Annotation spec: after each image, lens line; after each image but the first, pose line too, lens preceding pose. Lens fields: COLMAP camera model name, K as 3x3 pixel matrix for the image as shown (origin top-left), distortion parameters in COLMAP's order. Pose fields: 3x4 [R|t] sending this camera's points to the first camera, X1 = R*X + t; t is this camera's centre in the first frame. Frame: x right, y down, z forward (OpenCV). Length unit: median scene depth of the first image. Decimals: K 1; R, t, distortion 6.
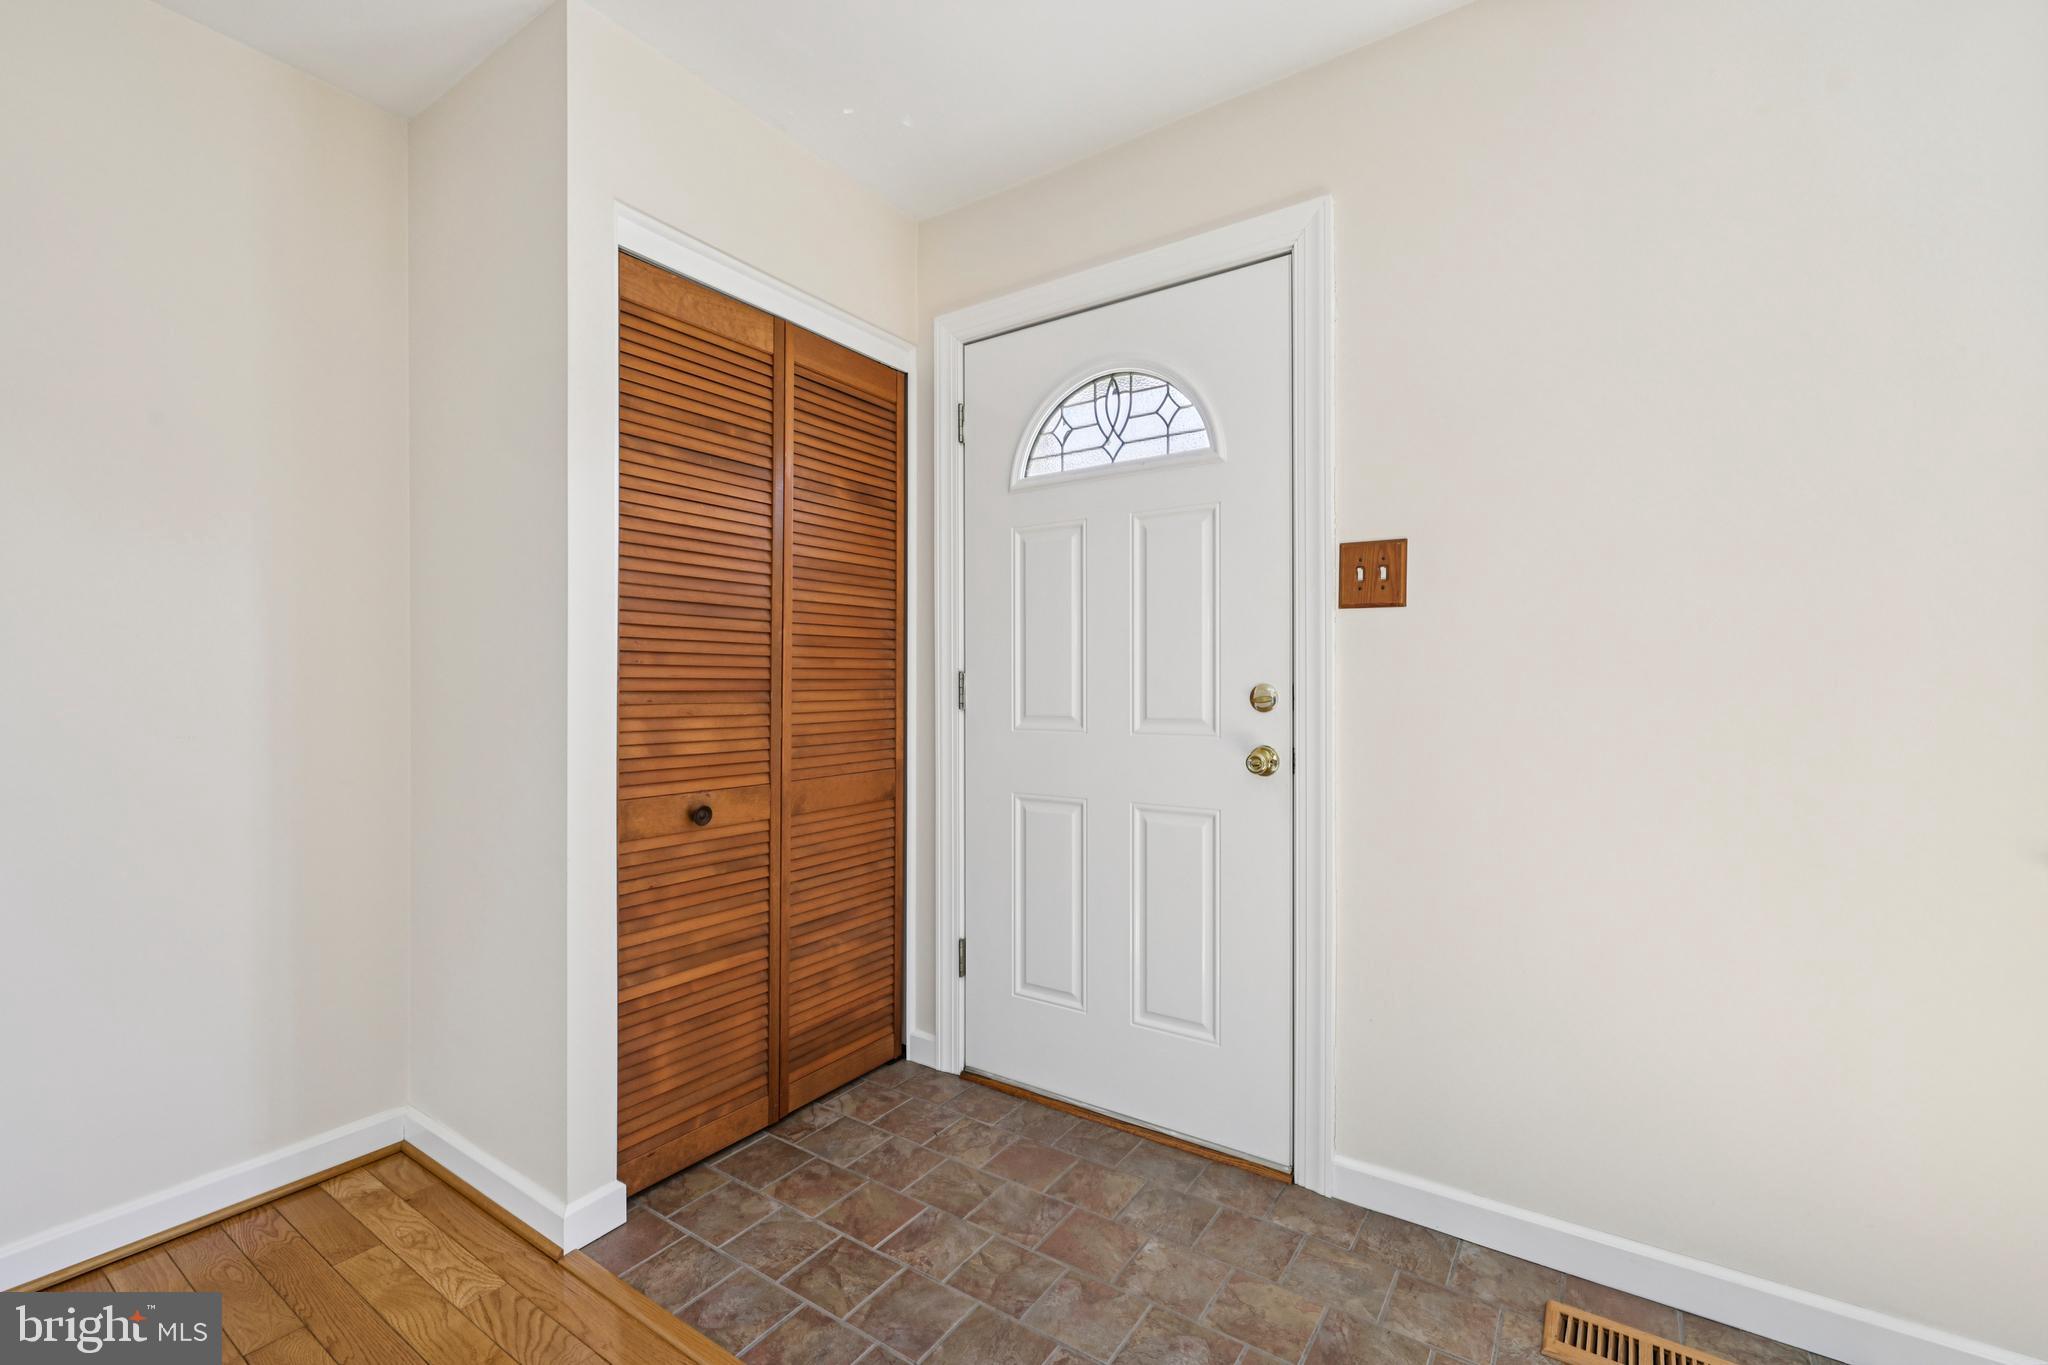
lens RADIAL K [[889.2, 0, 1024.0], [0, 889.2, 682.5], [0, 0, 1]] dist [0.002101, 0.000656]
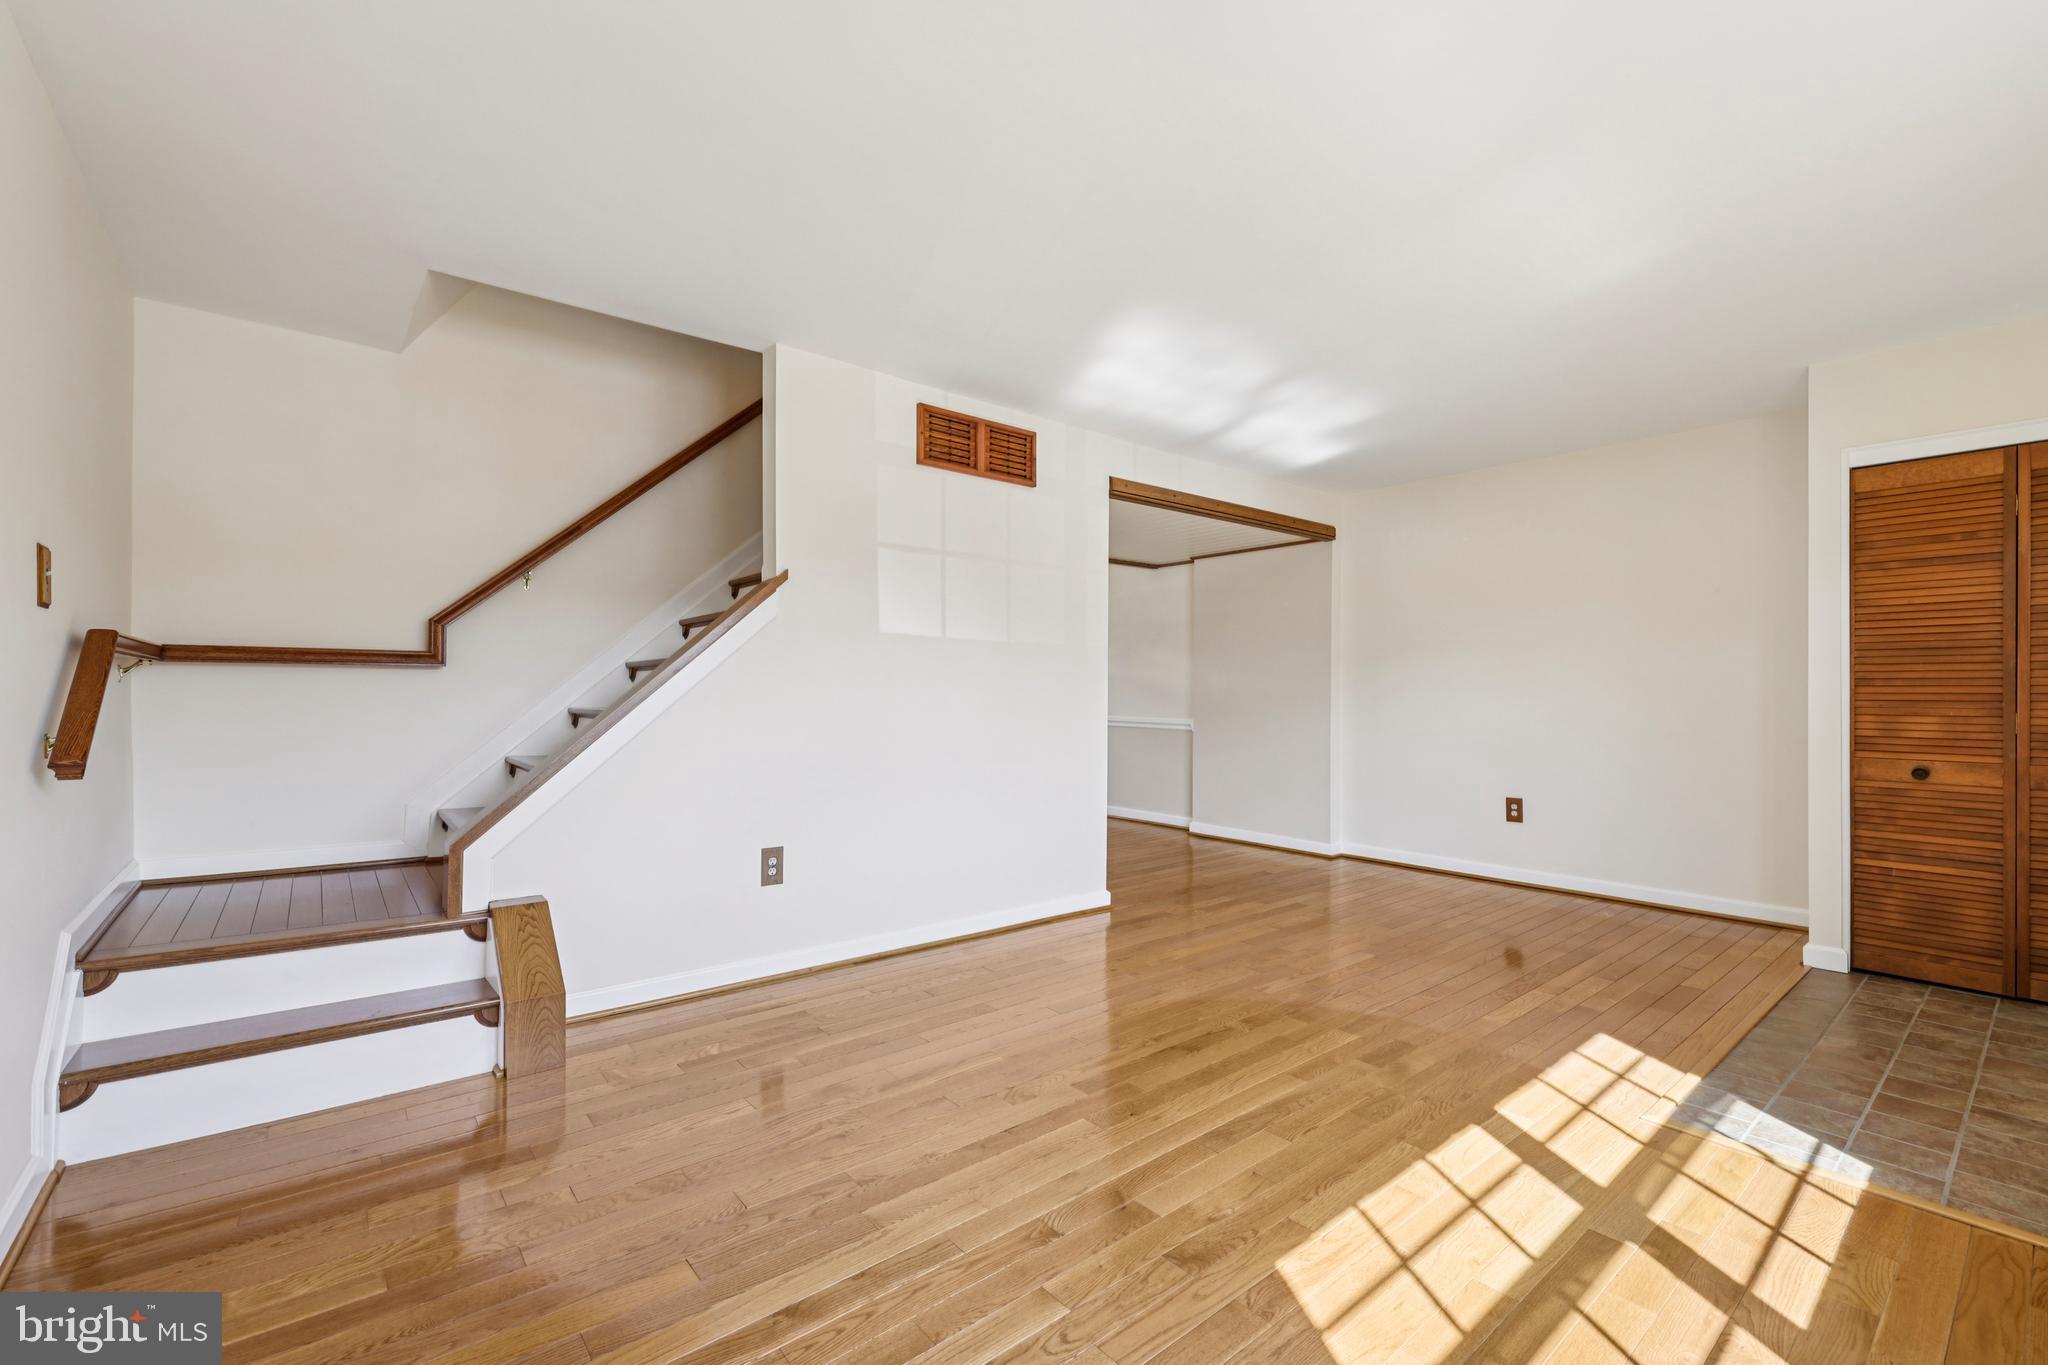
lens RADIAL K [[859.2, 0, 1013.5], [0, 859.2, 682.9], [0, 0, 1]] dist [0.001145, -0.003856]
pose [[-0.278118, -0.009301, -0.960502, 1.610736], [0.000182, 0.999953, -0.009736, -0.007202], [0.960547, -0.002883, -0.278103, -0.193179]]
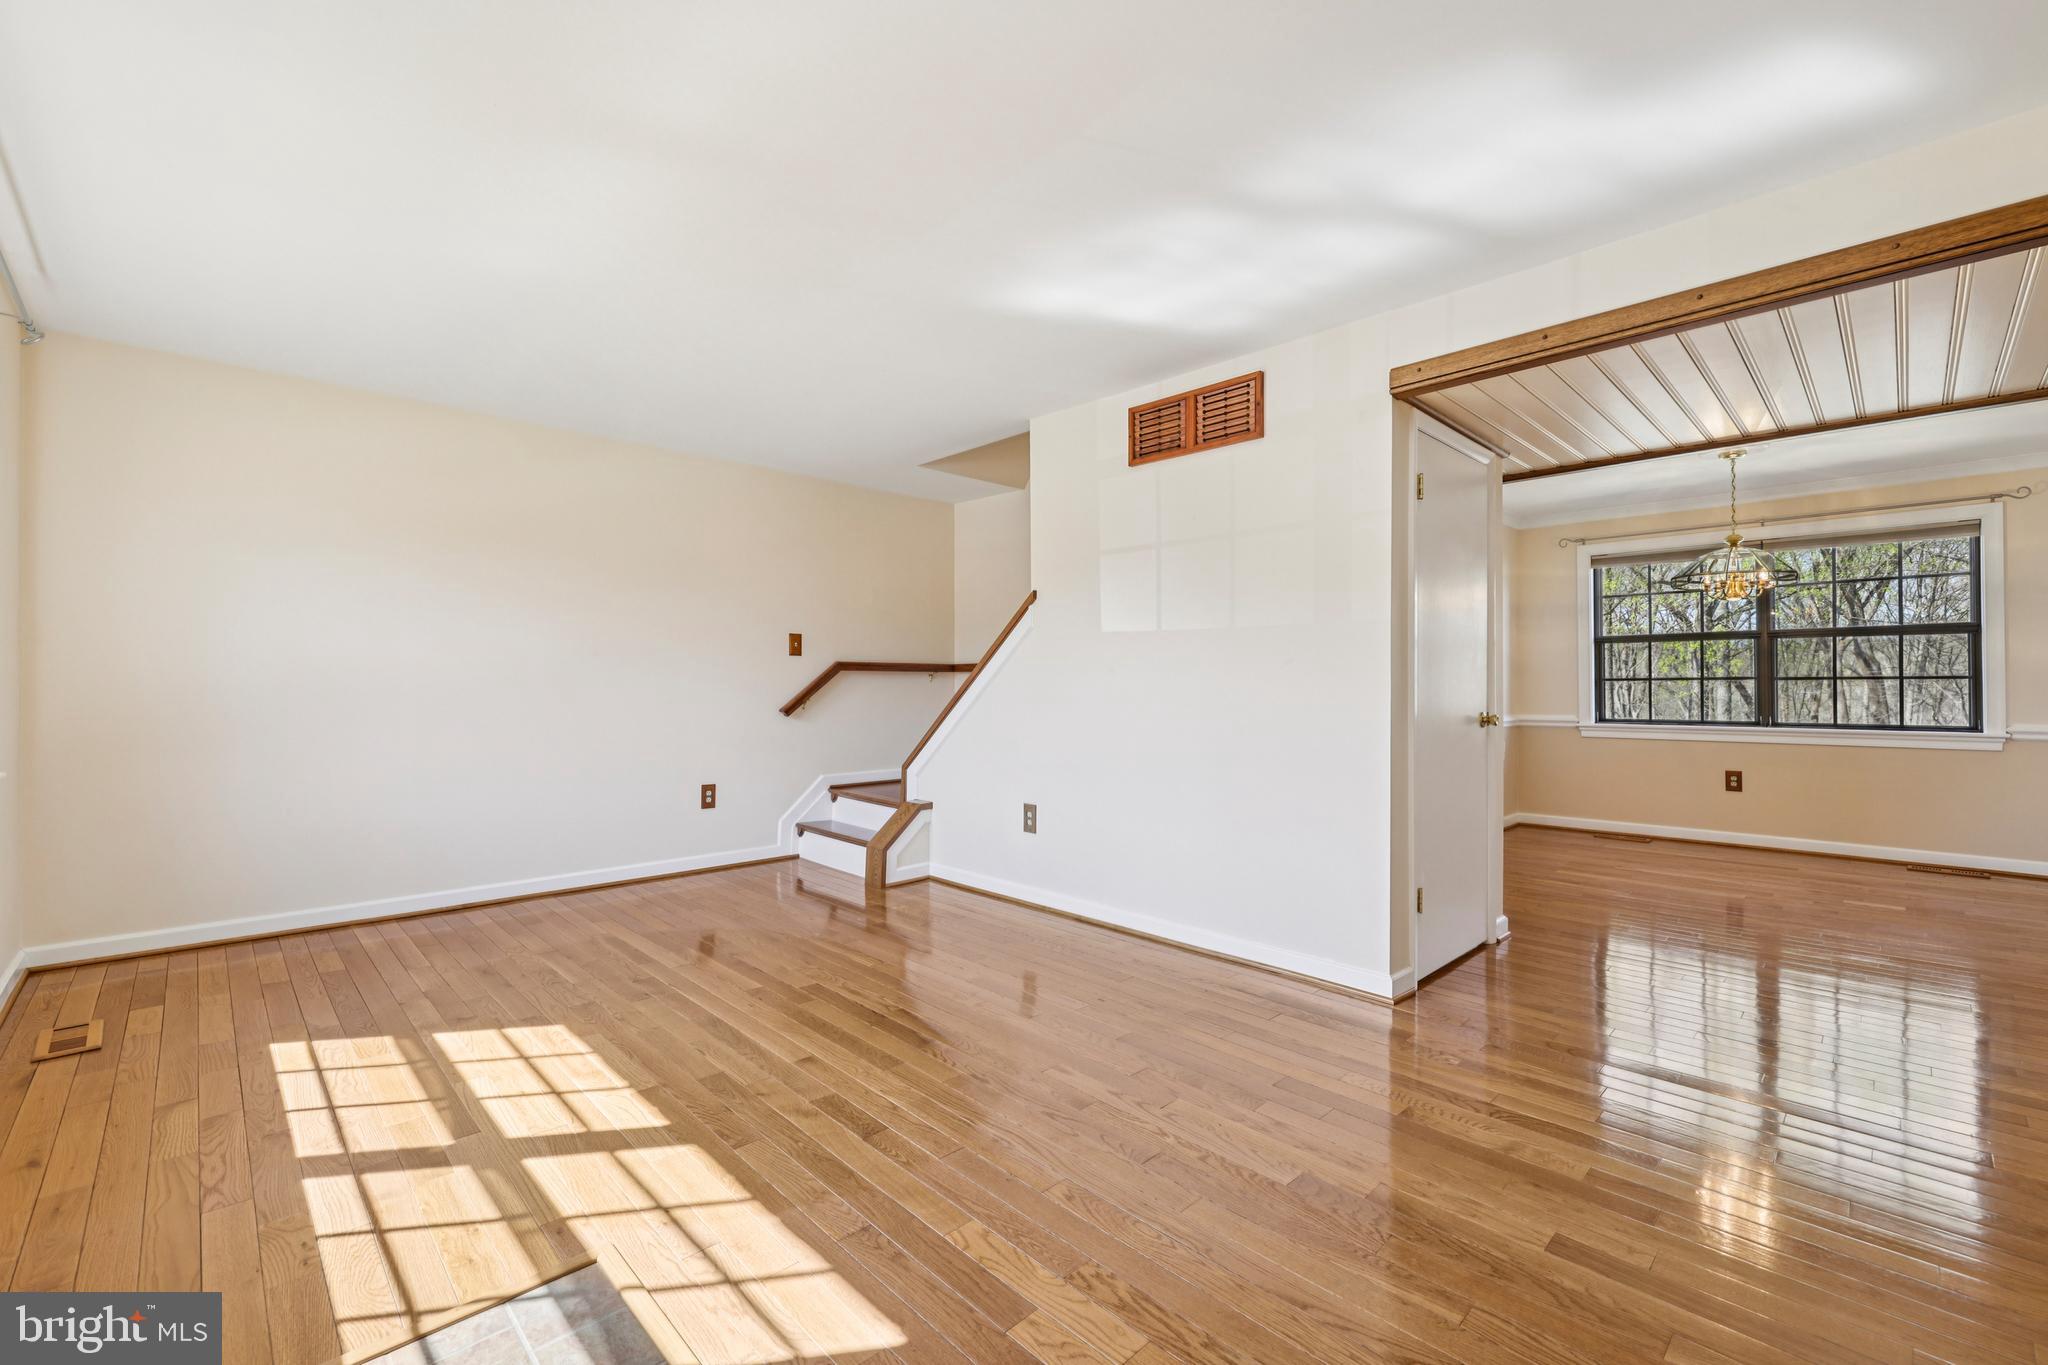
lens RADIAL K [[873.4, 0, 1035.5], [0, 873.4, 680.1], [0, 0, 1]] dist [0.000901, 0.000114]
pose [[-0.982621, -0.002408, 0.185607, -0.160498], [-0.003754, 0.999969, -0.006898, -0.004392], [-0.185585, -0.007475, -0.982600, 0.987576]]
